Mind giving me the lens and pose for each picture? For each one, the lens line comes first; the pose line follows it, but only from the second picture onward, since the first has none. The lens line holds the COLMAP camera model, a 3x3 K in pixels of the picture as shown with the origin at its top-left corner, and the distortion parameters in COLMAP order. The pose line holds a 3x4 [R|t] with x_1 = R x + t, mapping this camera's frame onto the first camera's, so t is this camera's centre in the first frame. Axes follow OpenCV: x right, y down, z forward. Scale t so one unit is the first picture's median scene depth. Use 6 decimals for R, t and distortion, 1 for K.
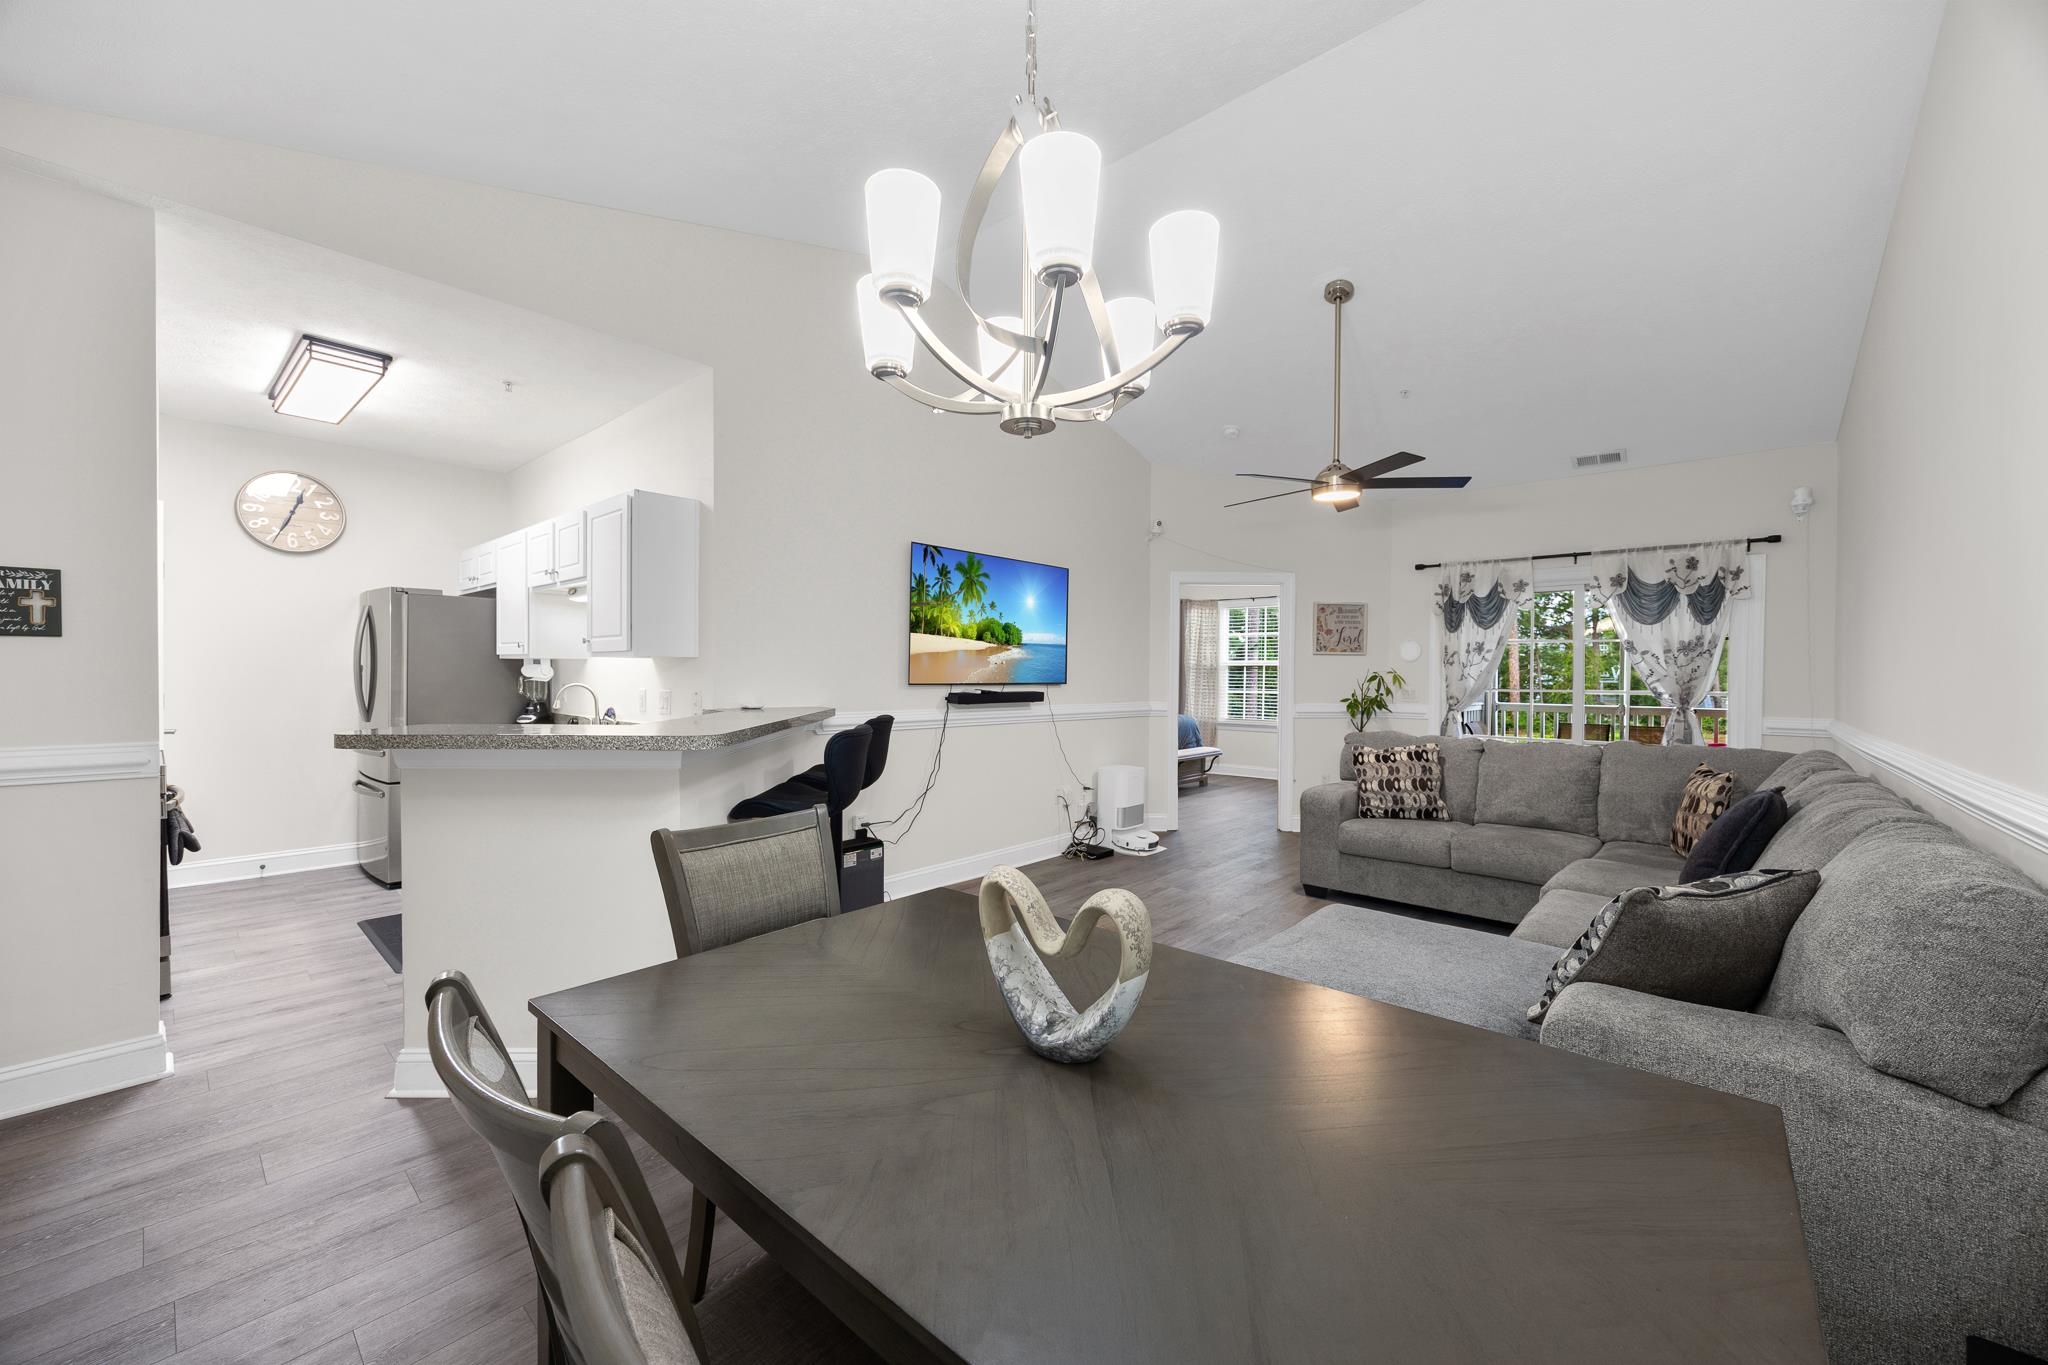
lens RADIAL K [[790.1, 0, 1033.5], [0, 790.1, 676.2], [0, 0, 1]] dist [0.000820, -0.000702]
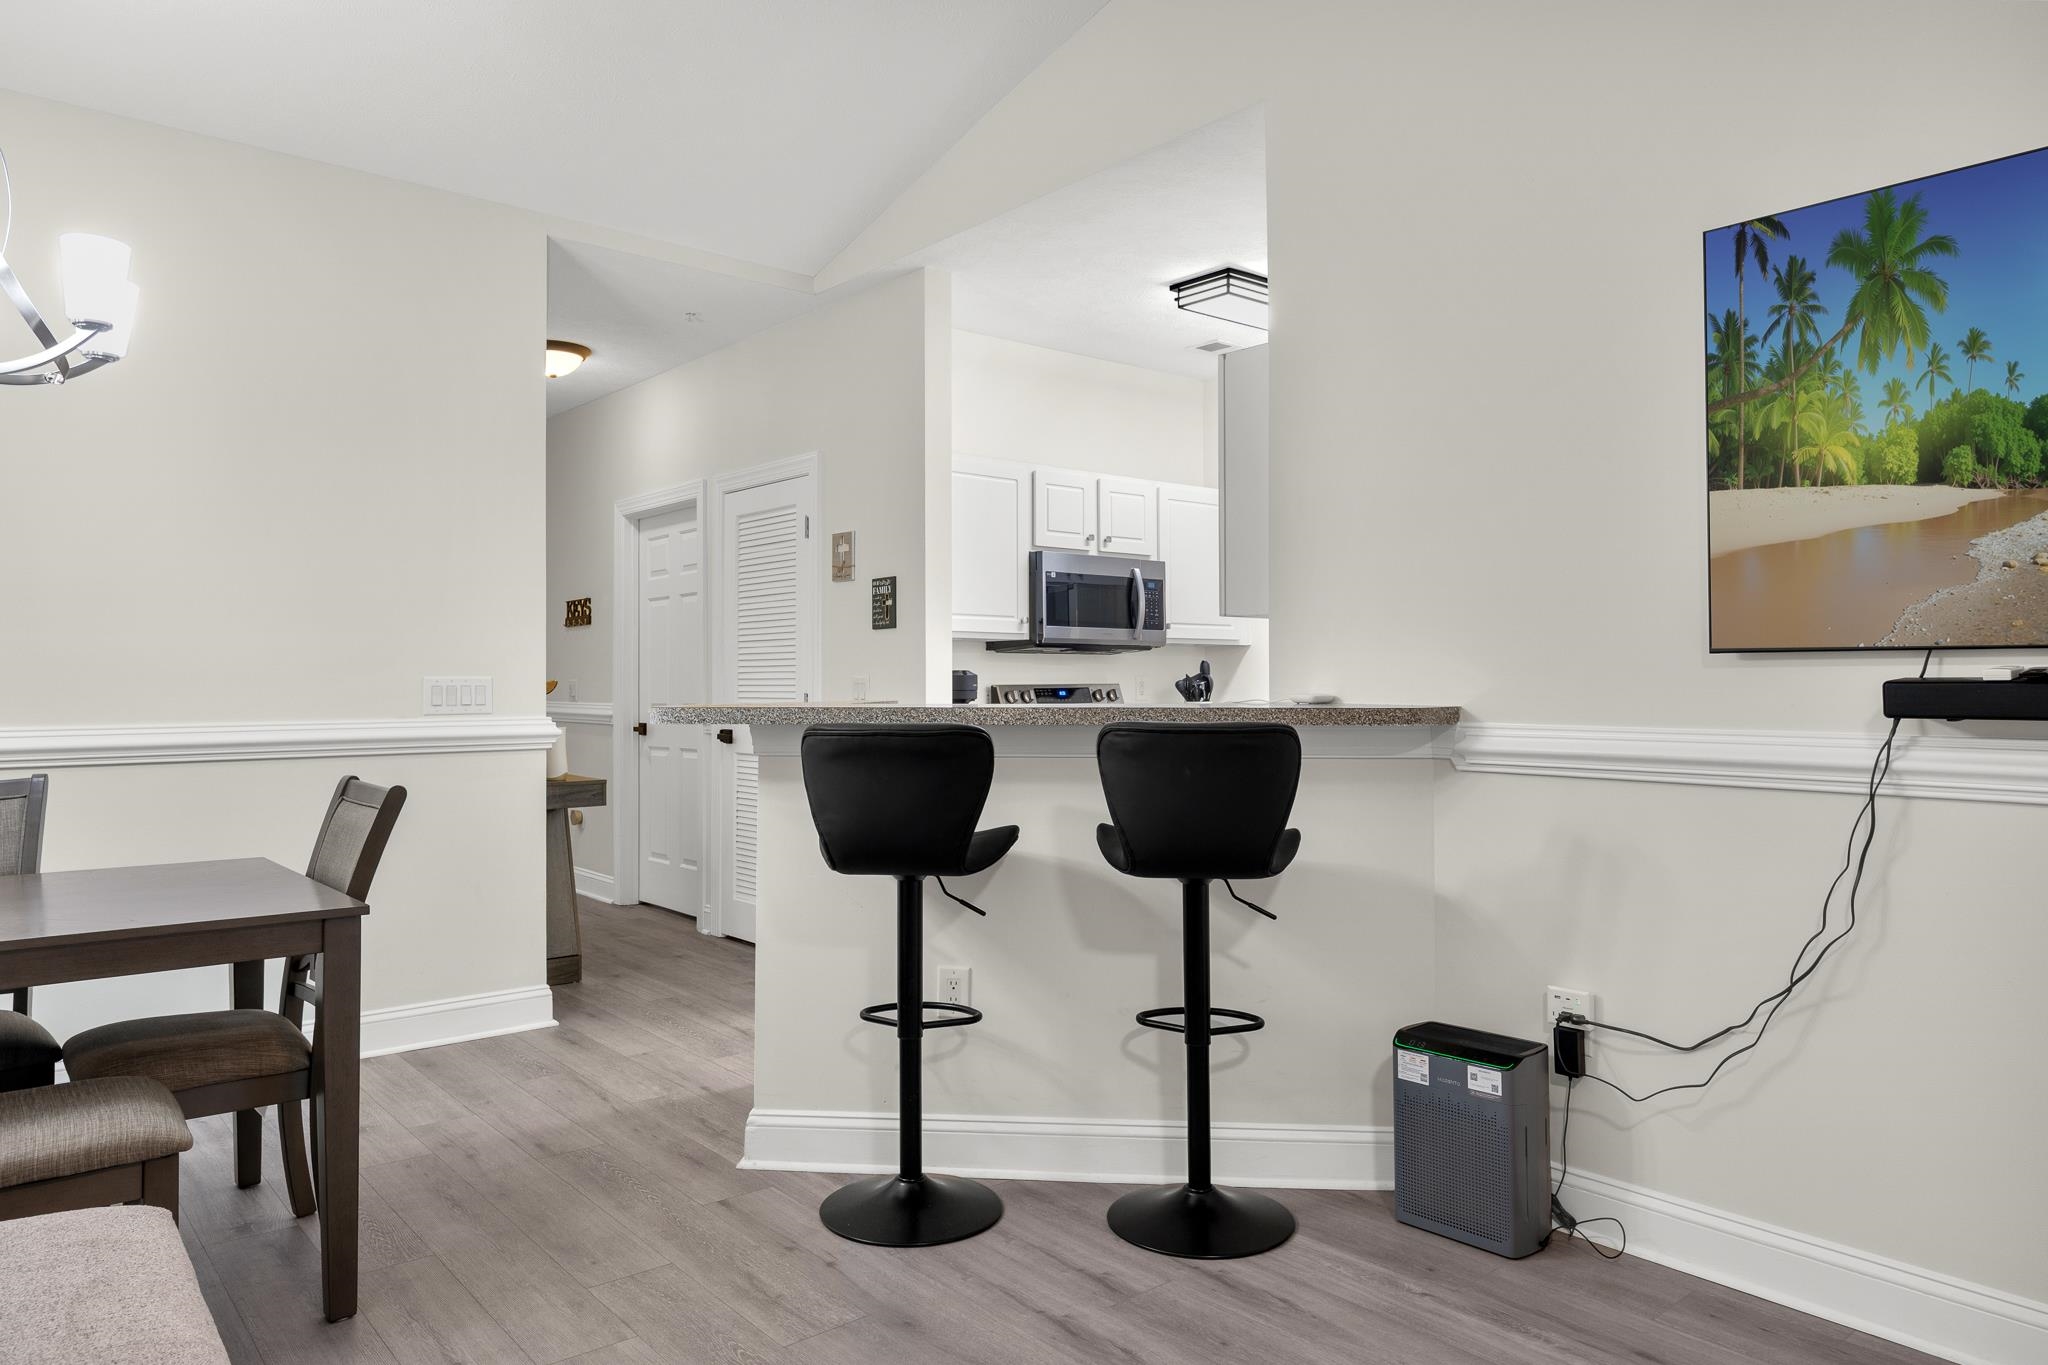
lens RADIAL K [[1347.4, 0, 1024.5], [0, 1347.4, 666.1], [0, 0, 1]] dist [-0.016890, 0.000486]
pose [[-0.154827, -0.021828, -0.987700, 0.426238], [-0.001609, 0.999760, -0.021842, 0.028024], [0.987940, -0.001793, -0.154825, 0.745458]]
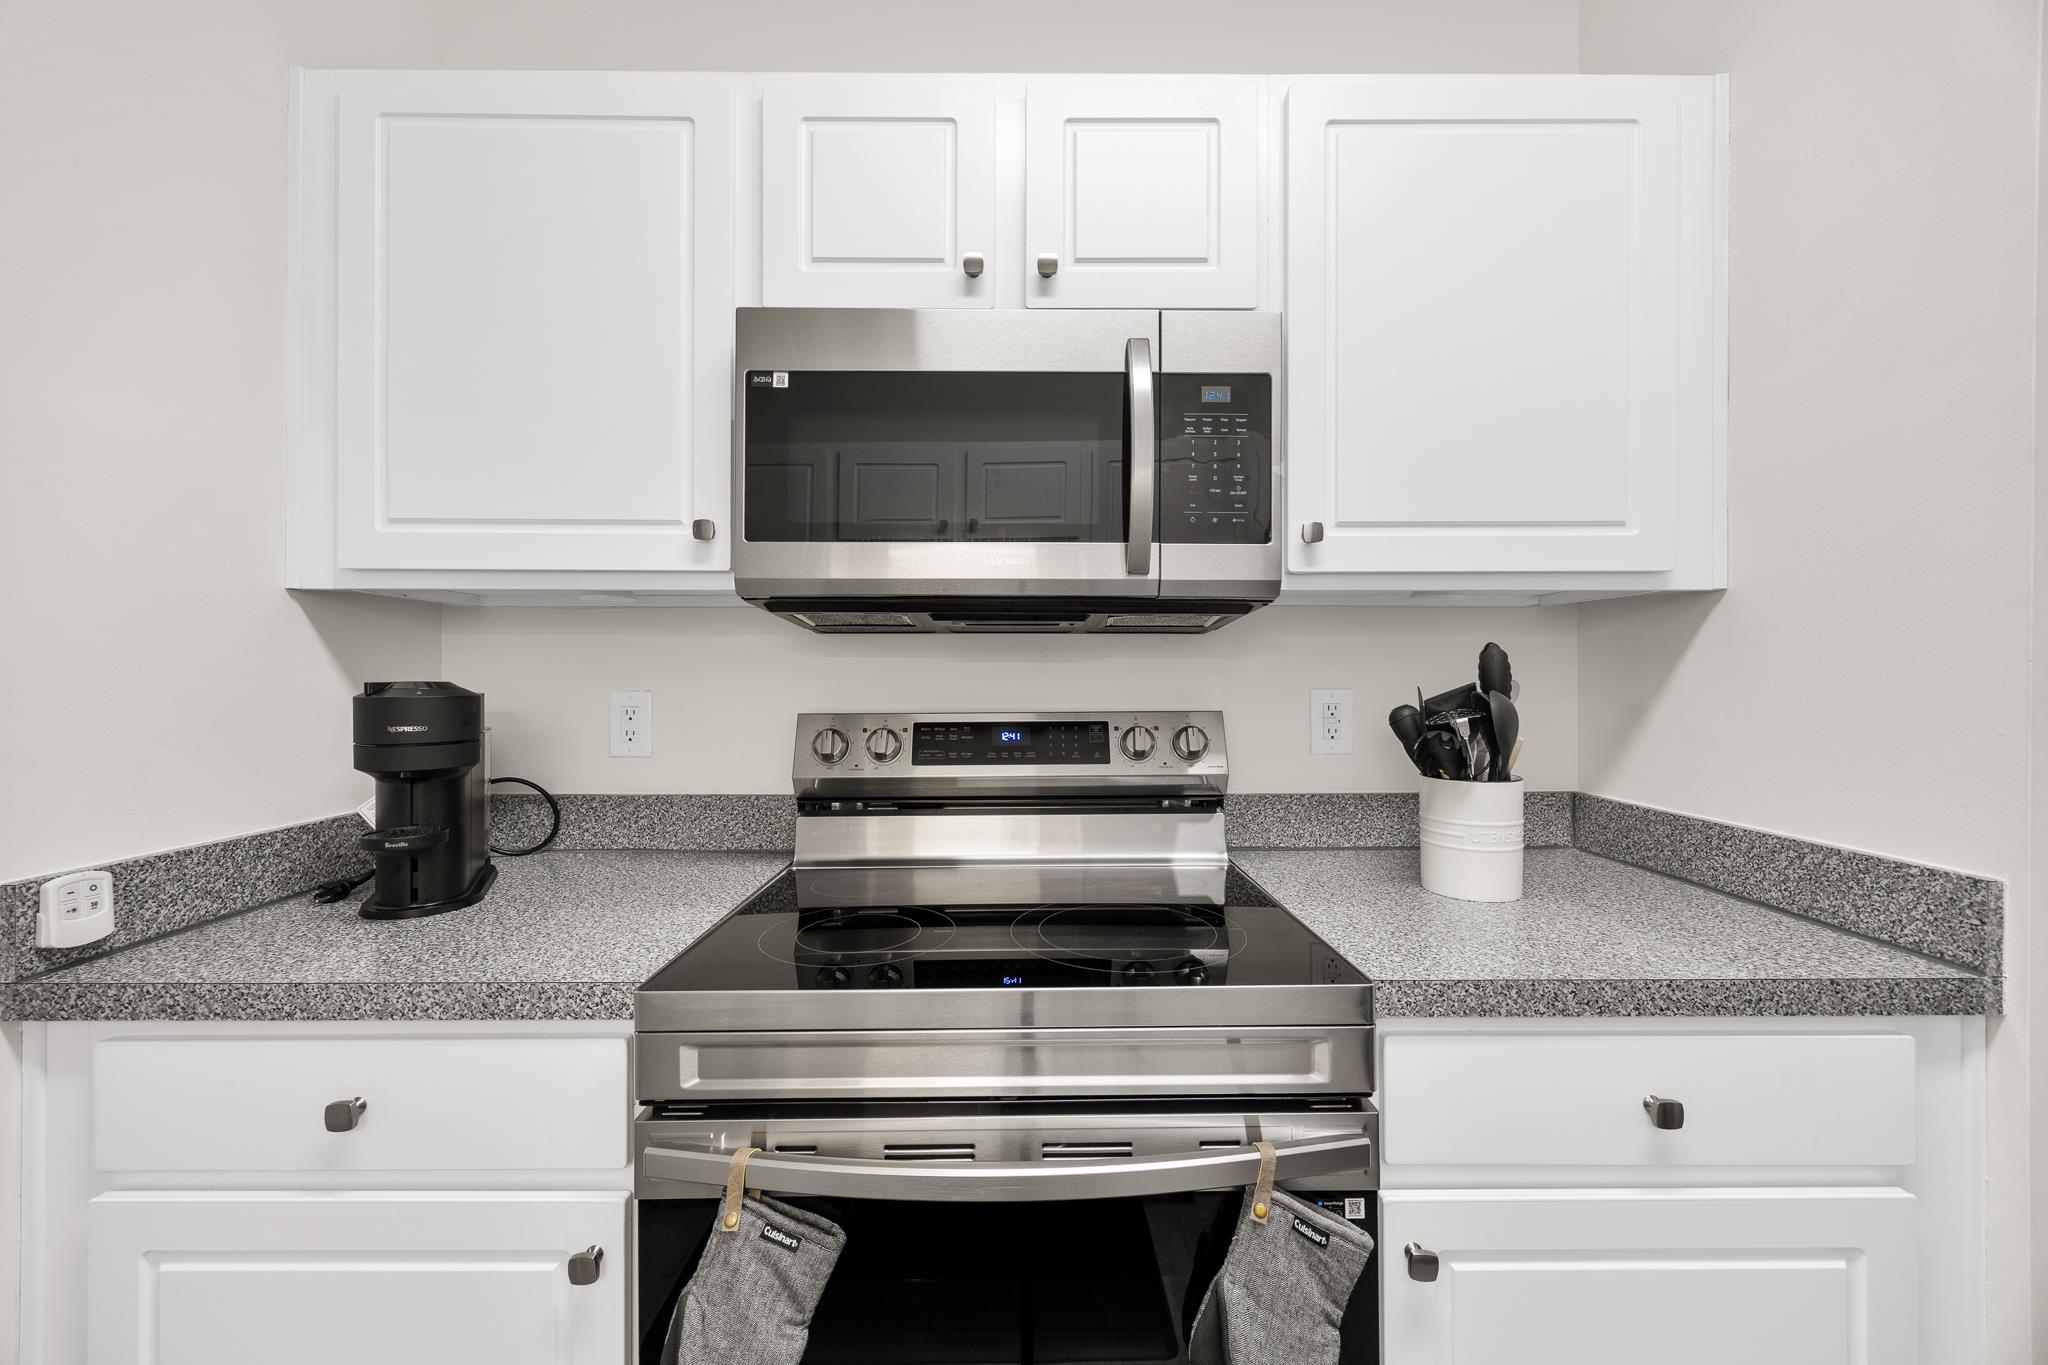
lens RADIAL K [[790.1, 0, 1079.1], [0, 790.1, 681.8], [0, 0, 1]] dist [0.000820, -0.000702]
pose [[-0.744752, -0.003958, -0.667329, -0.646885], [-0.007453, 0.999969, 0.002388, 0.005379], [0.667299, 0.006752, -0.744759, 0.807176]]
